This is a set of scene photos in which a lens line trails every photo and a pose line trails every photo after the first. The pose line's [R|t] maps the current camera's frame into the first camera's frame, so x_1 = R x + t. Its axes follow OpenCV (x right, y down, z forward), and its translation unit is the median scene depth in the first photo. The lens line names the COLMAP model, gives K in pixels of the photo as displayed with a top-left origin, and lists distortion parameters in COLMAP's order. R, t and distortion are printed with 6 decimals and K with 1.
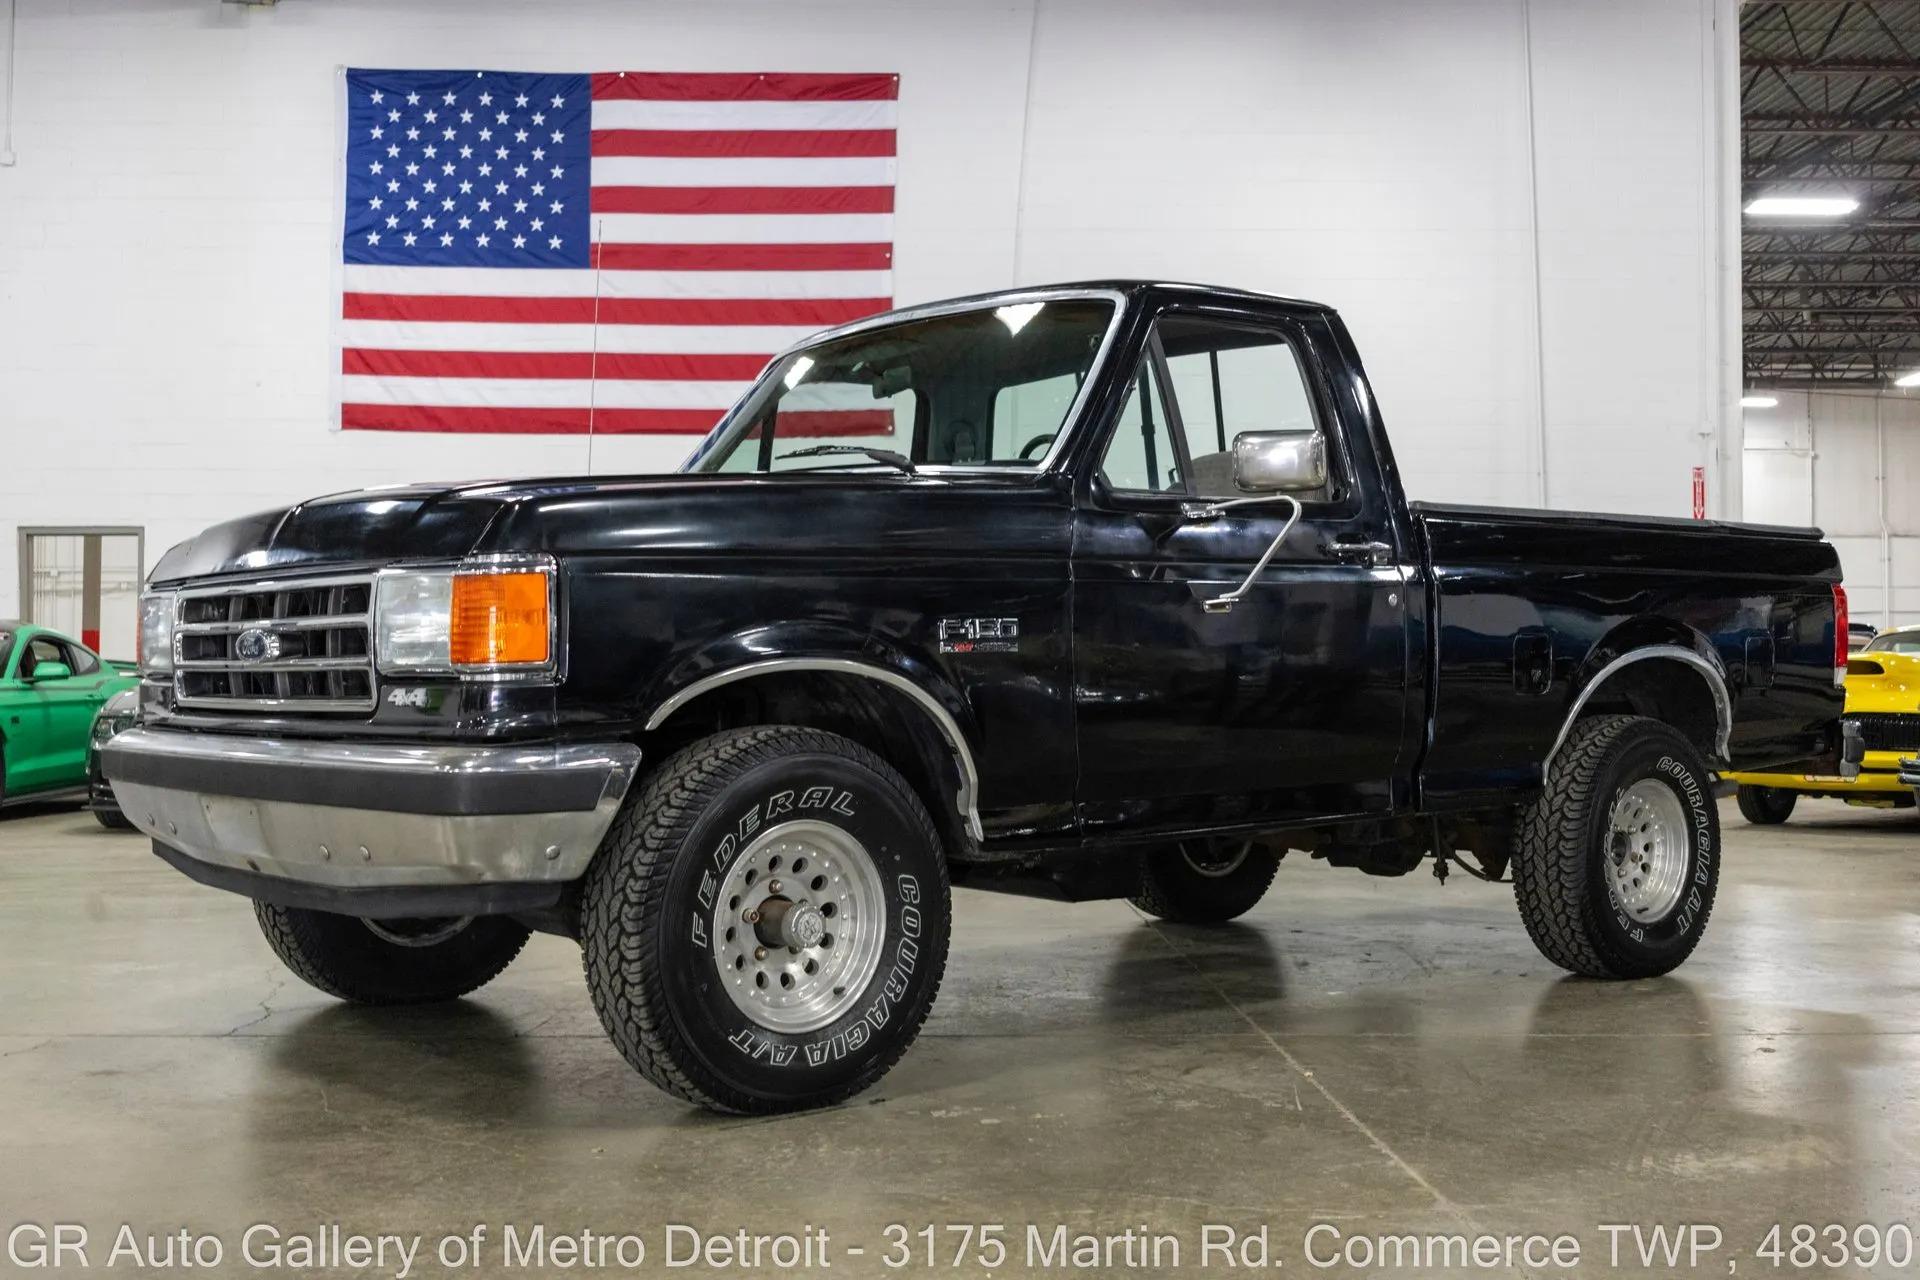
lens RADIAL K [[2064.3, 0, 960.0], [0, 2064.3, 640.0], [0, 0, 1]] dist [0.018243, -0.022222]
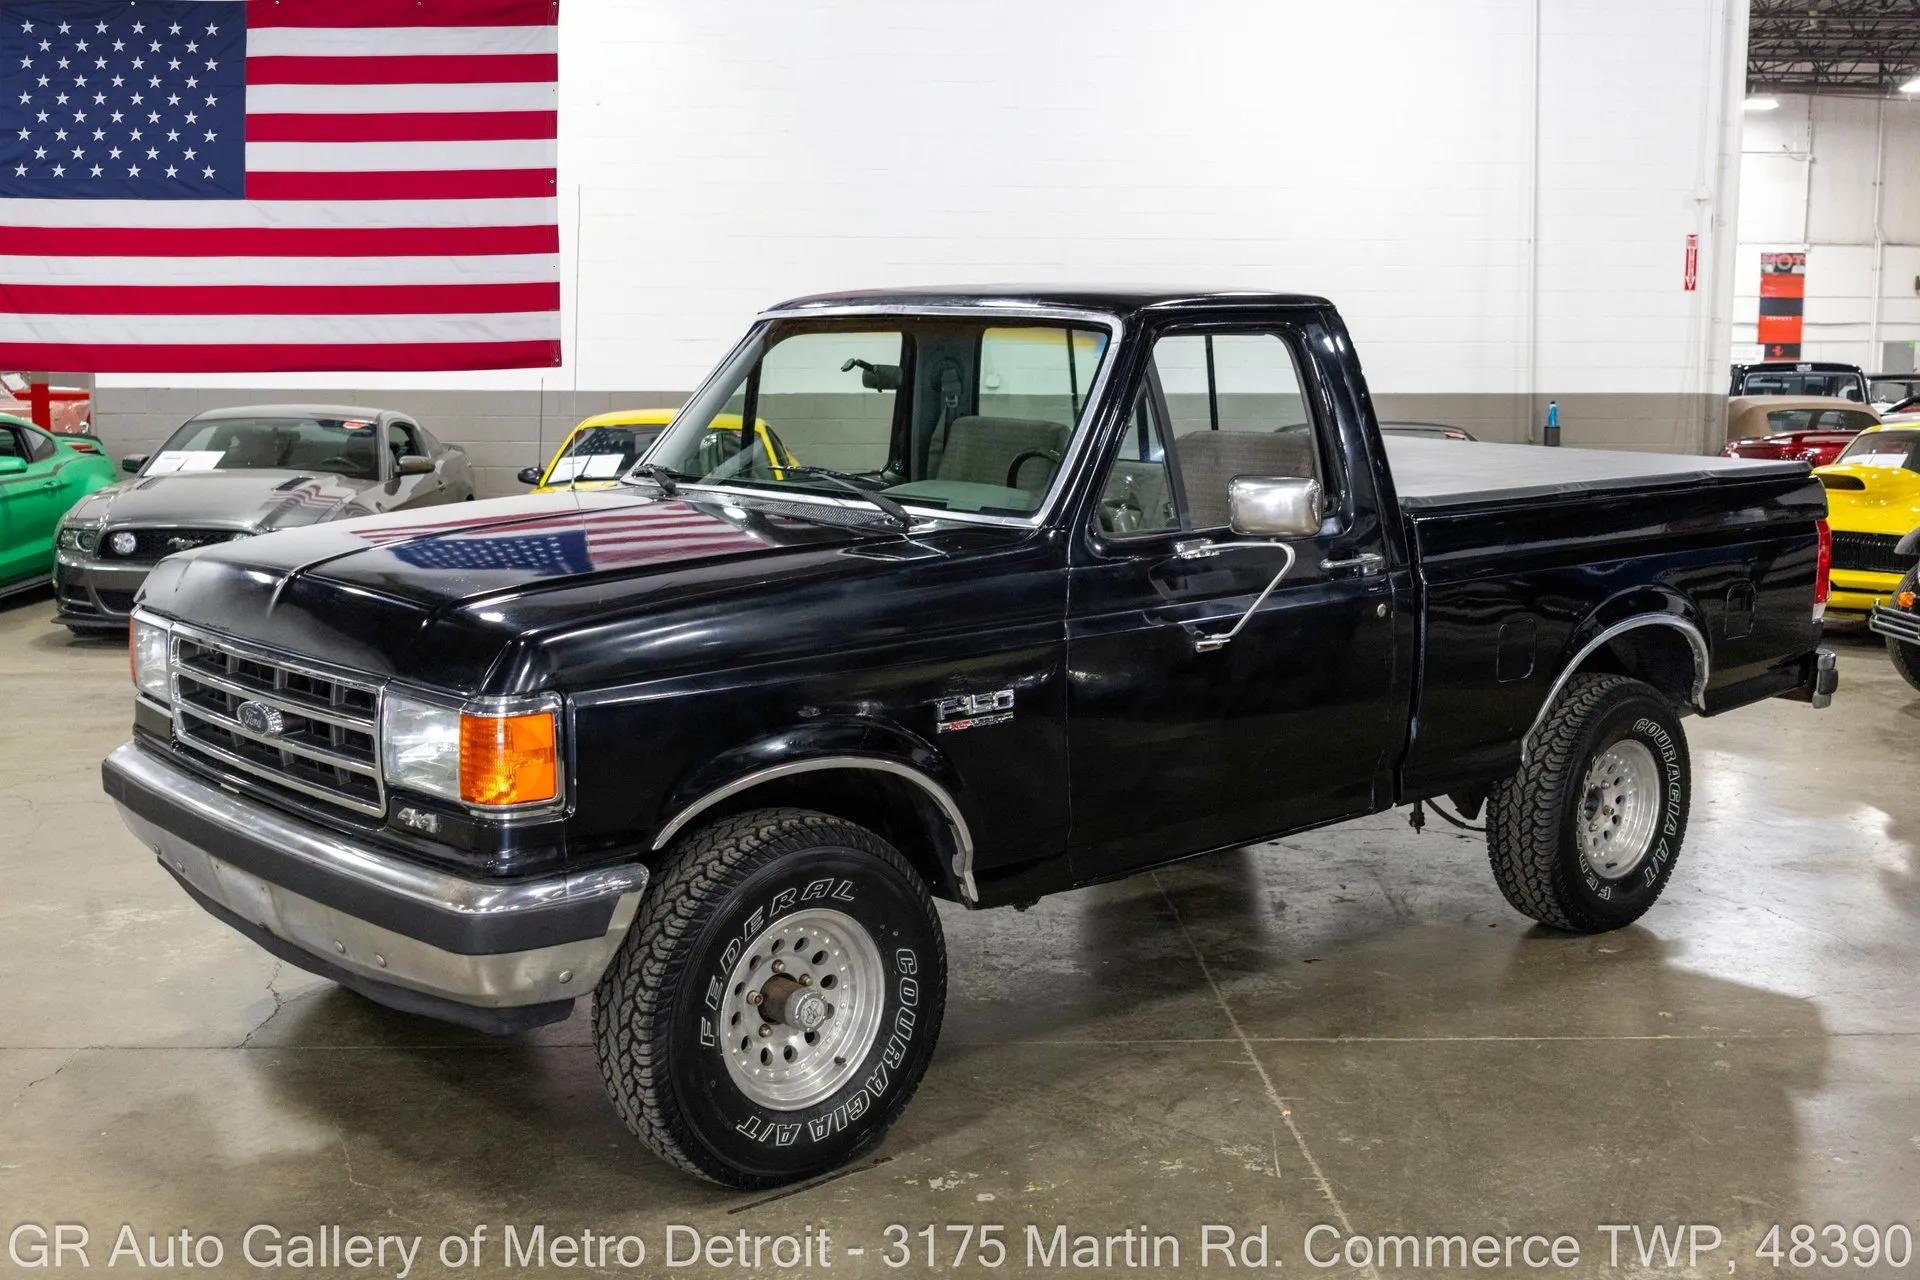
lens RADIAL K [[2100.6, 0, 960.0], [0, 2100.6, 640.0], [0, 0, 1]] dist [0.011218, -0.004985]
pose [[0.999863, 0.001498, 0.016468, -0.014725], [-0.004064, 0.987607, 0.156893, -0.191596], [-0.016029, -0.156938, 0.987478, -0.011988]]
